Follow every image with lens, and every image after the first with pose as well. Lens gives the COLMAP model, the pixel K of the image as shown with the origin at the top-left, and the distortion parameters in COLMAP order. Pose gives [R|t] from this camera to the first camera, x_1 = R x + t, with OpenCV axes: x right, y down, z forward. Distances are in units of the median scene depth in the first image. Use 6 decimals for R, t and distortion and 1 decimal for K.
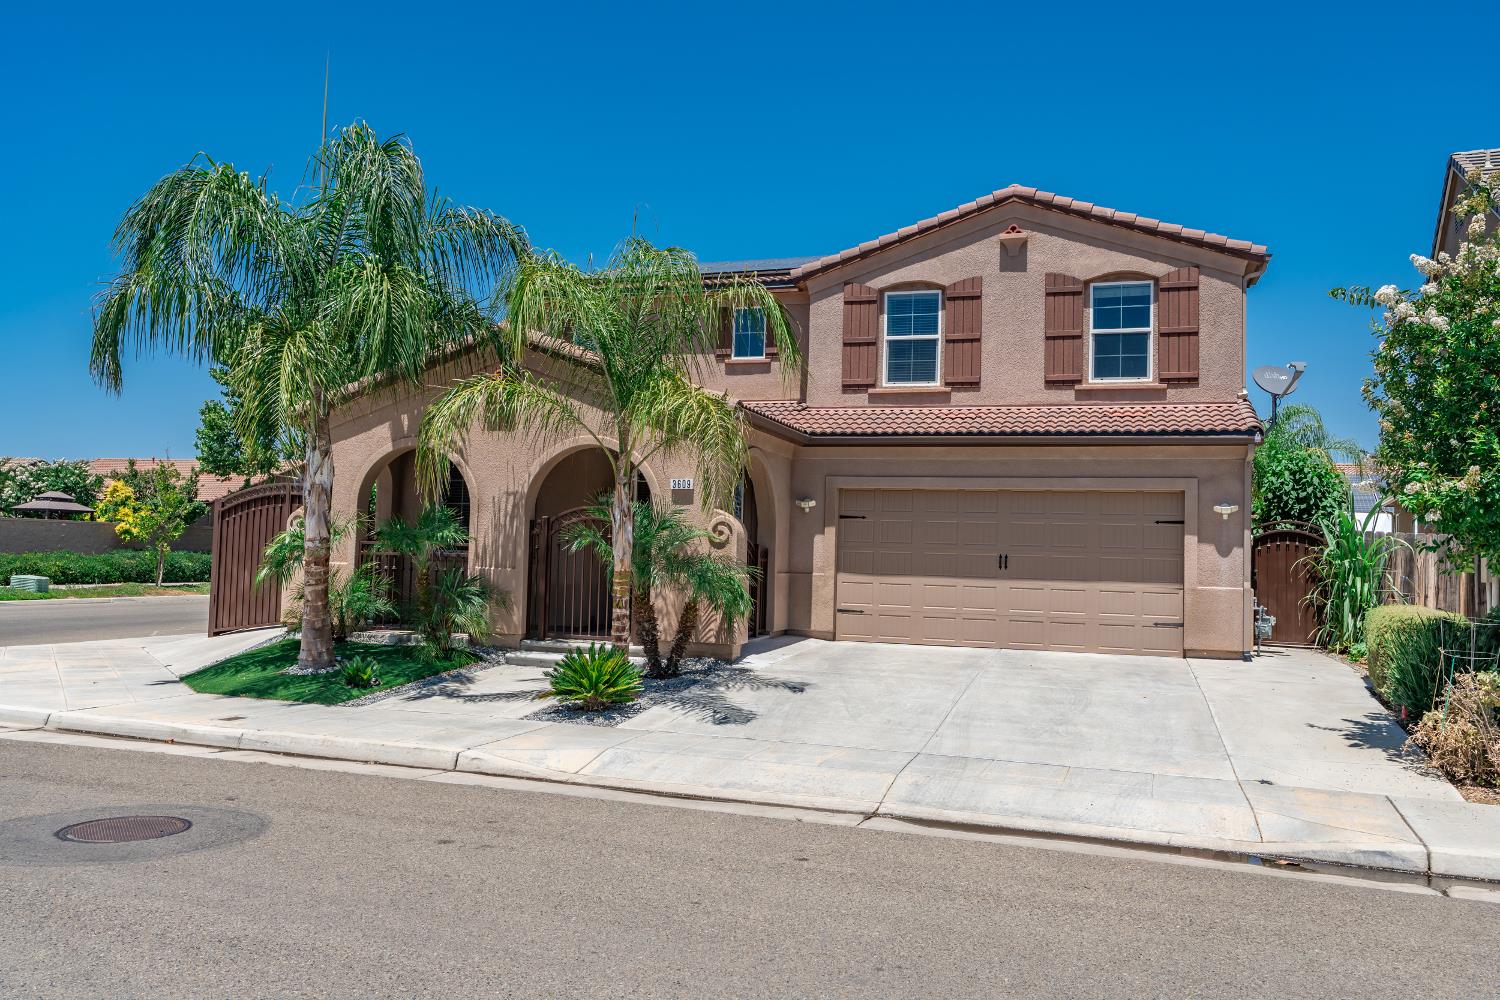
lens RADIAL K [[1154.3, 0, 783.0], [0, 1154.3, 498.7], [0, 0, 1]] dist [-0.005571, 0.004632]
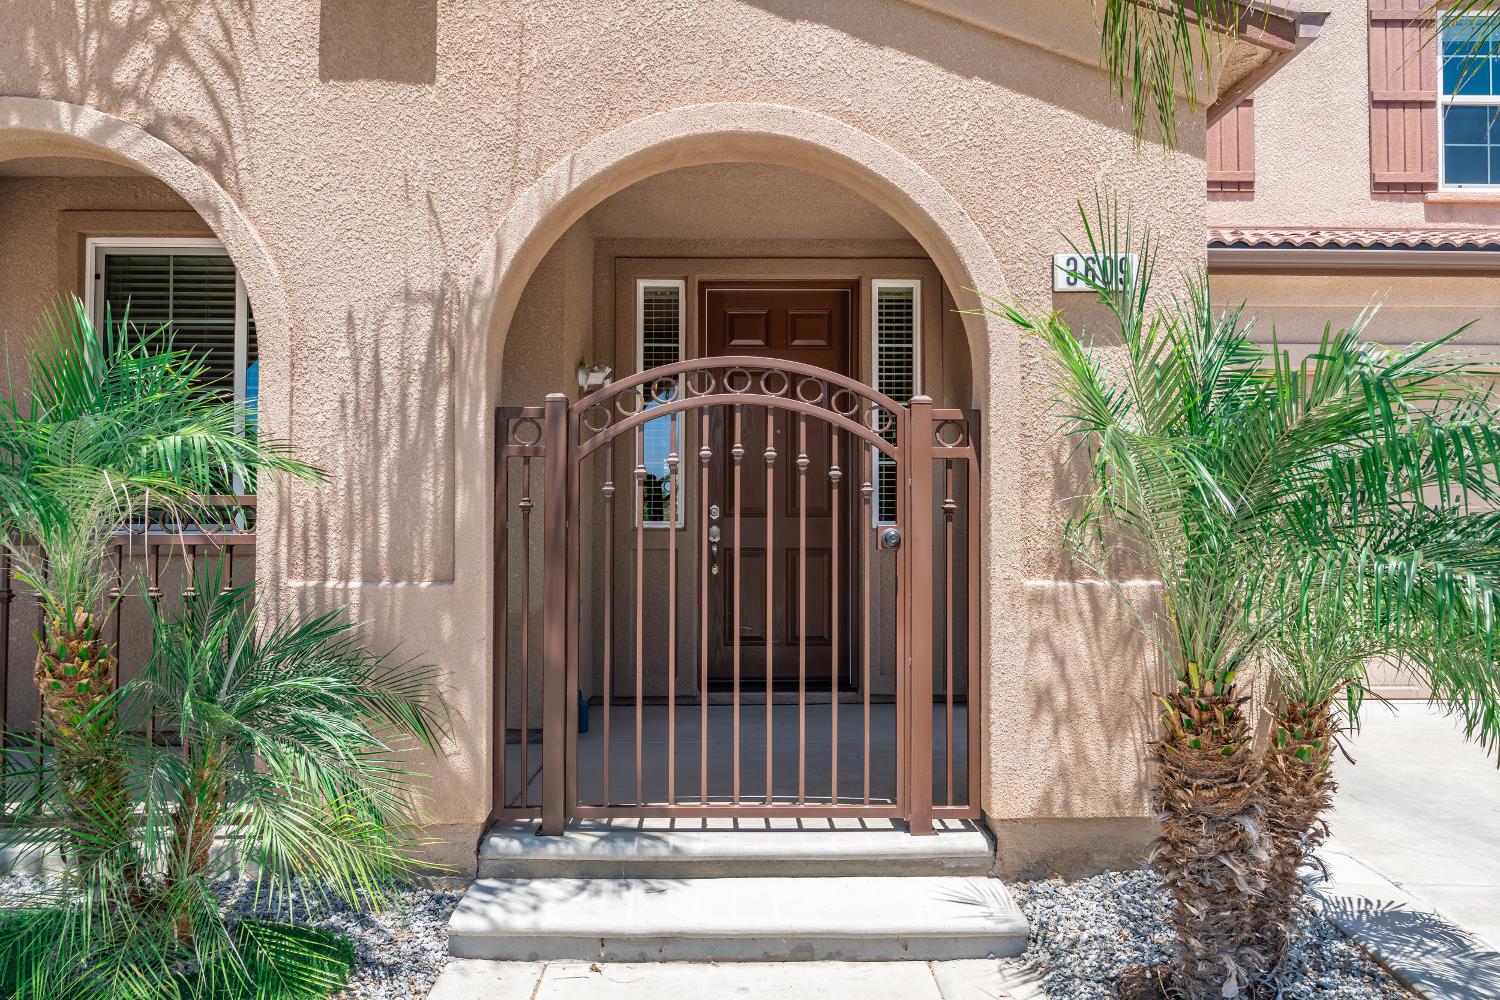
lens RADIAL K [[1104.2, 0, 796.1], [0, 1104.2, 495.3], [0, 0, 1]] dist [0.011711, 0.006683]
pose [[0.939759, -0.013674, 0.341564, -0.208569], [0.004388, 0.999600, 0.027944, 0.028045], [-0.341809, -0.024762, 0.939443, 0.620288]]
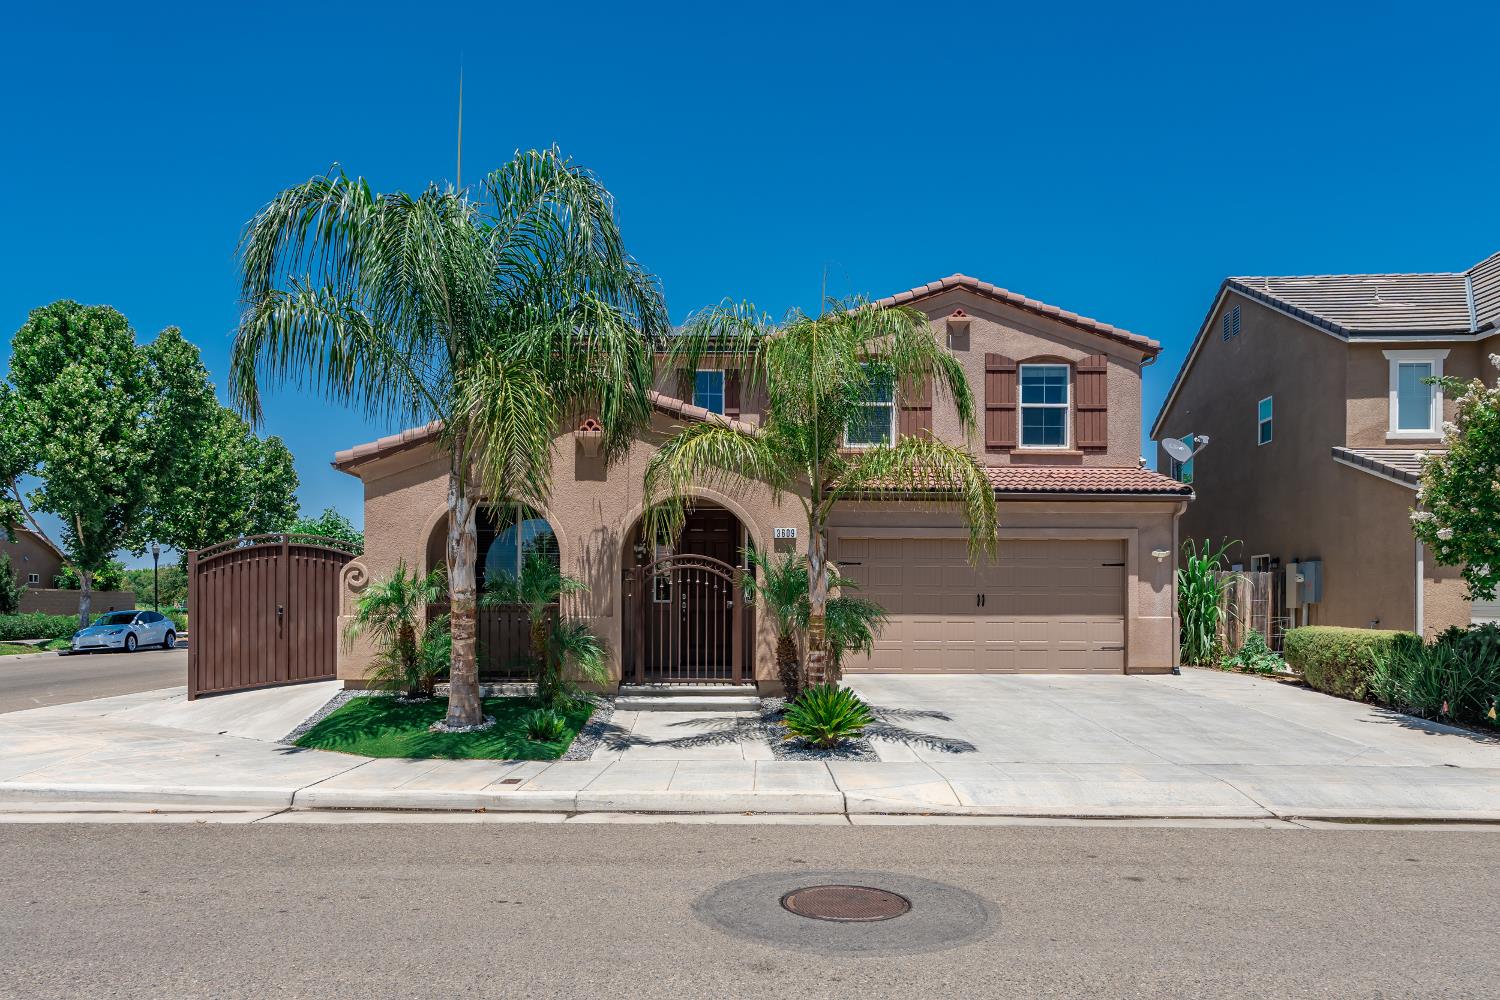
lens RADIAL K [[1008.0, 0, 745.4], [0, 1008.0, 604.0], [0, 0, 1]] dist [0.001788, -0.000372]
pose [[0.948772, -0.022449, 0.315164, -0.342972], [0.004172, 0.998276, 0.058549, -0.002311], [-0.315935, -0.054234, 0.947230, 0.096785]]
